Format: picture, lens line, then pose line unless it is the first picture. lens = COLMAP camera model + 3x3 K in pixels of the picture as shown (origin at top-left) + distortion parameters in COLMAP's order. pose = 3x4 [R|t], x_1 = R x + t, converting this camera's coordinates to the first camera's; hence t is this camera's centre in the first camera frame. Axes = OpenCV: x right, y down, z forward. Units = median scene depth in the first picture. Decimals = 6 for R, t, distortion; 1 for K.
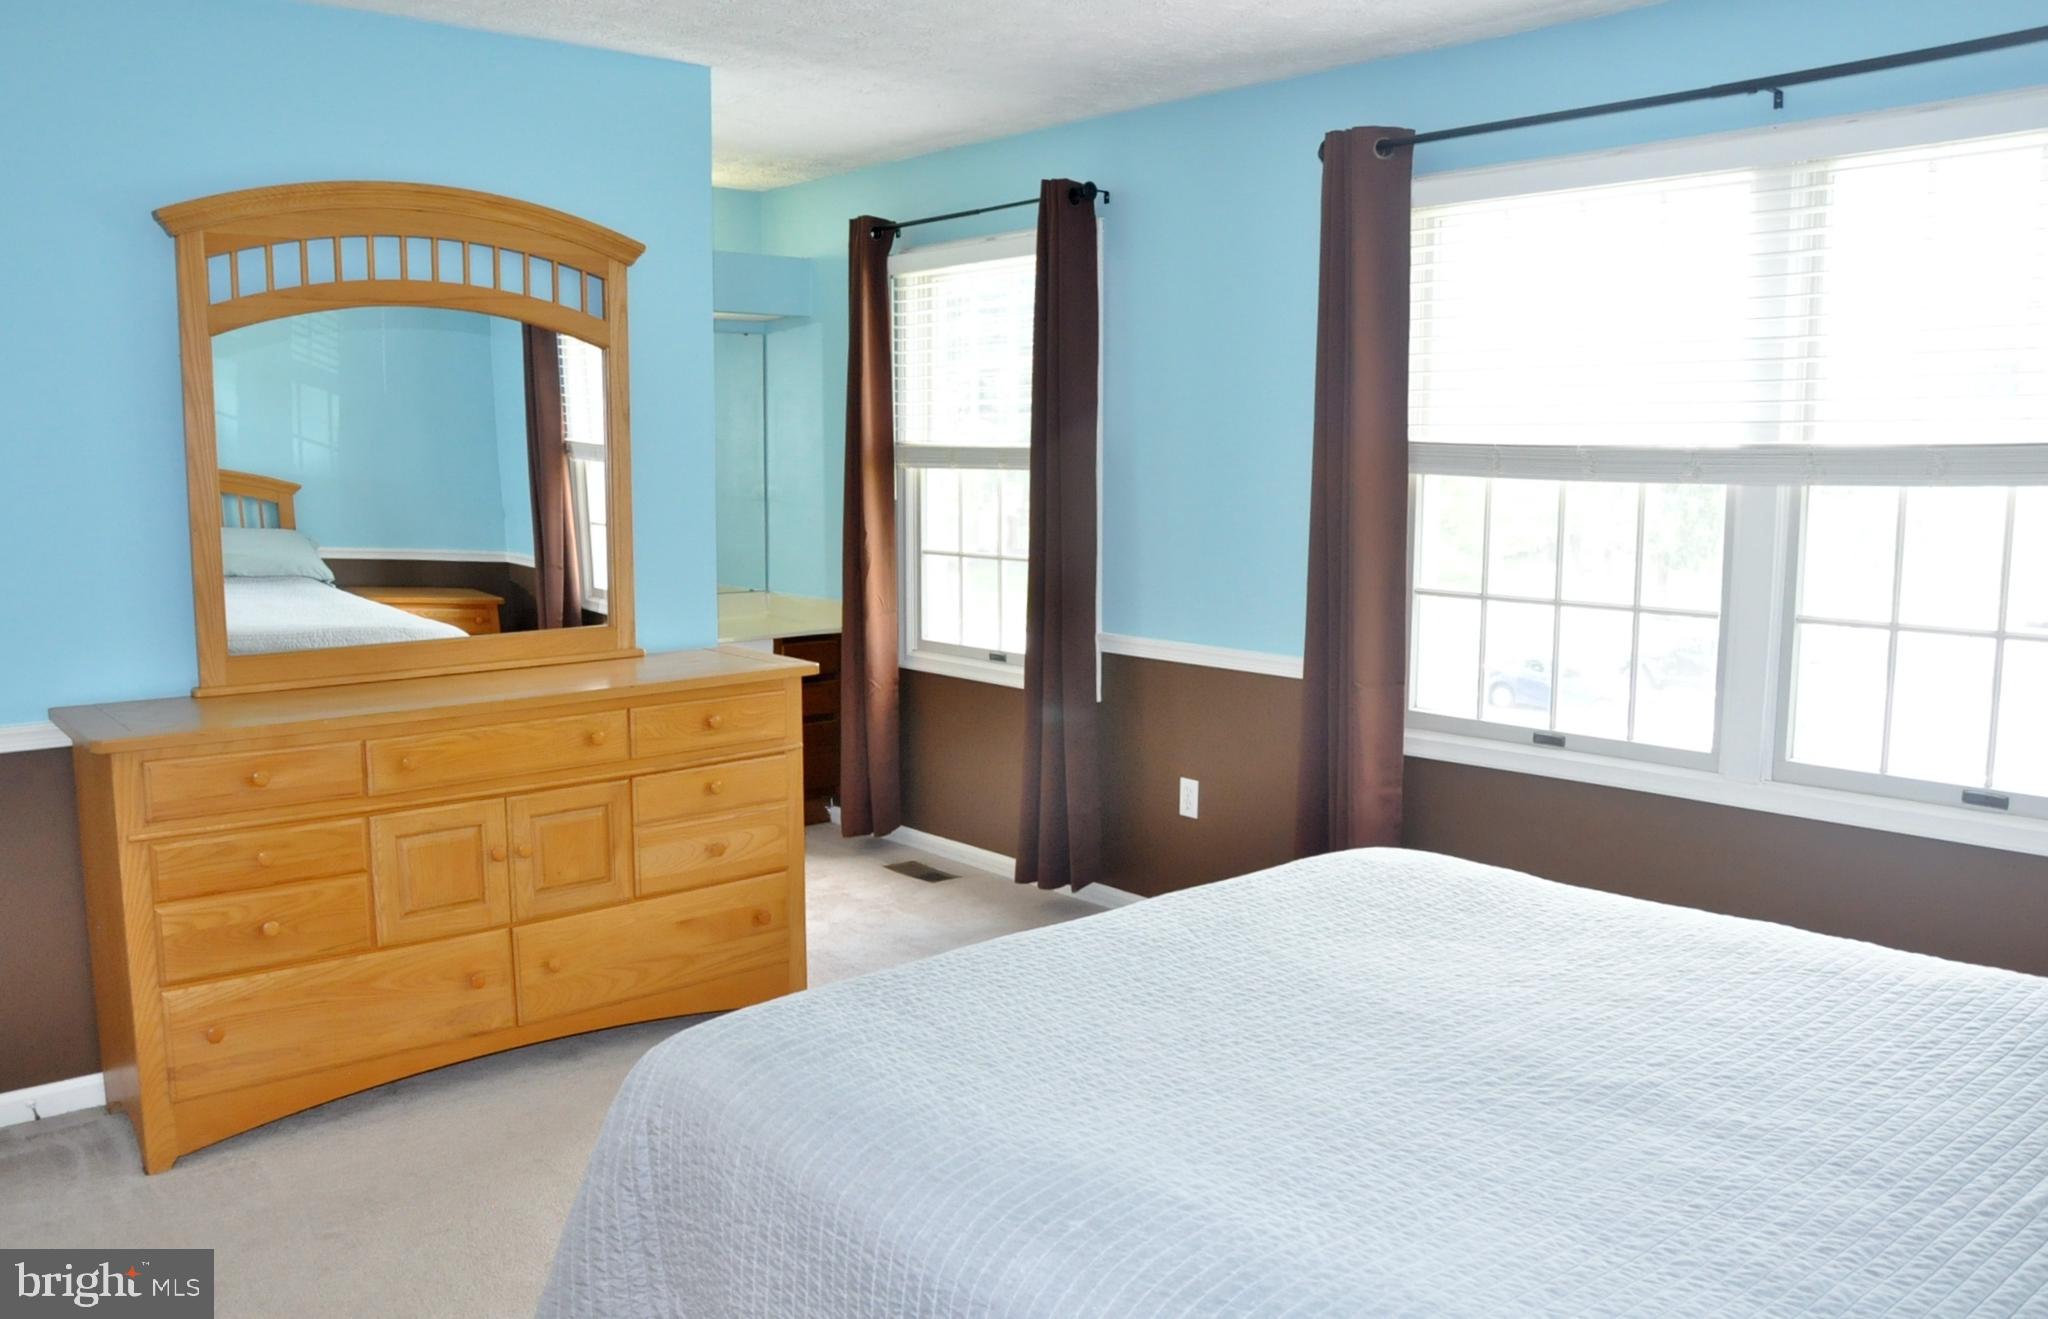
lens RADIAL K [[1596.1, 0, 1017.6], [0, 1596.1, 658.1], [0, 0, 1]] dist [-0.061368, 0.016795]
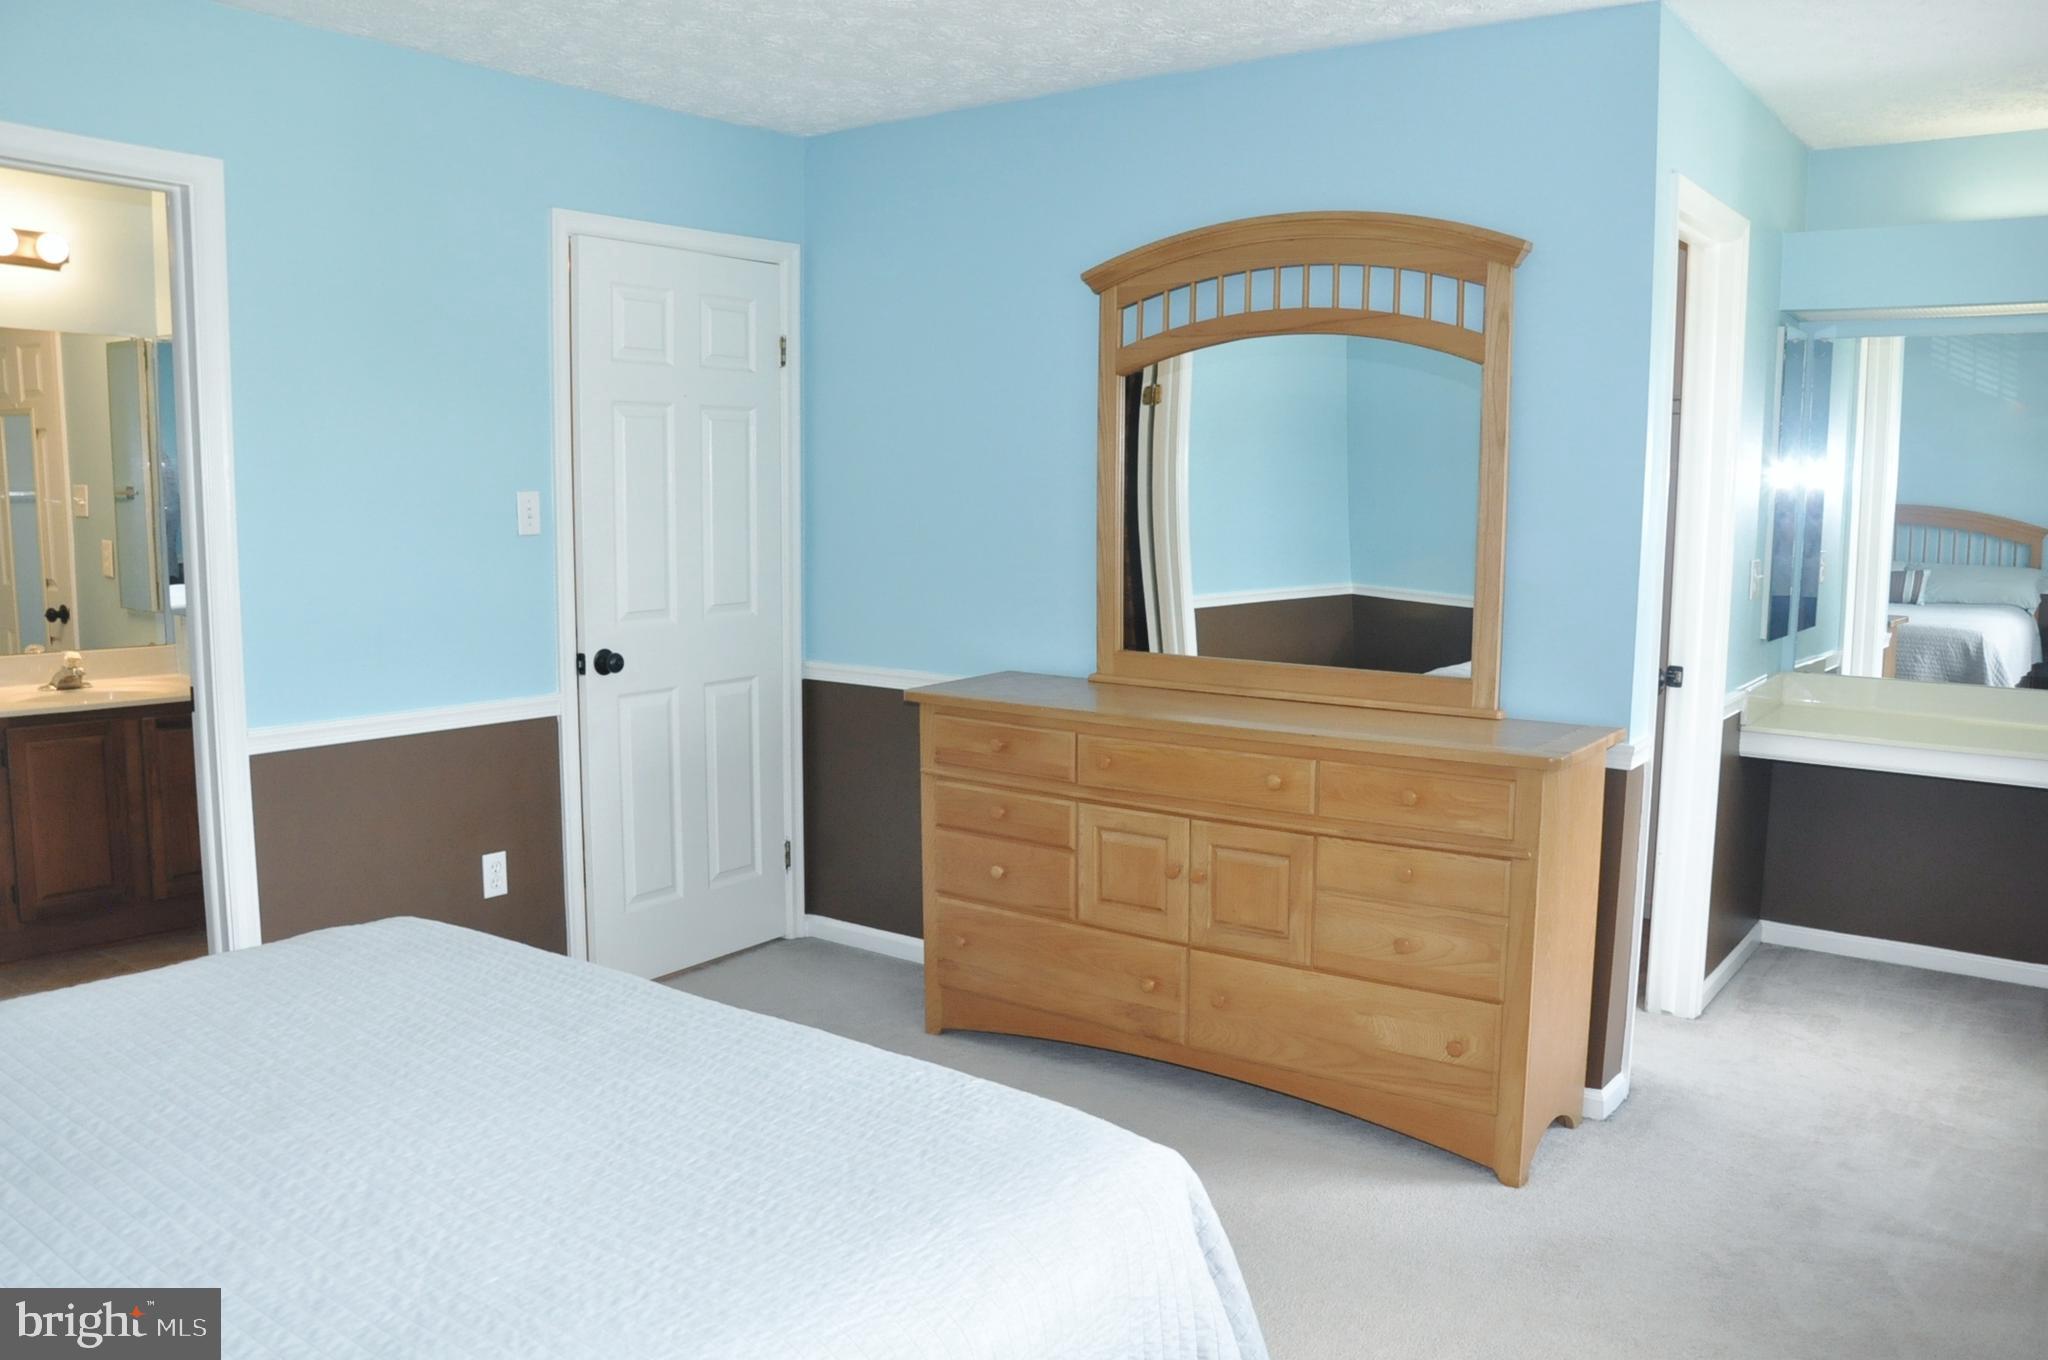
lens RADIAL K [[1612.4, 0, 1022.9], [0, 1612.4, 688.0], [0, 0, 1]] dist [-0.101004, 0.054269]
pose [[0.255227, 0.130399, -0.958047, 0.615041], [-0.134323, 0.986037, 0.098425, -0.080307], [0.957505, 0.103567, 0.269179, 0.609316]]
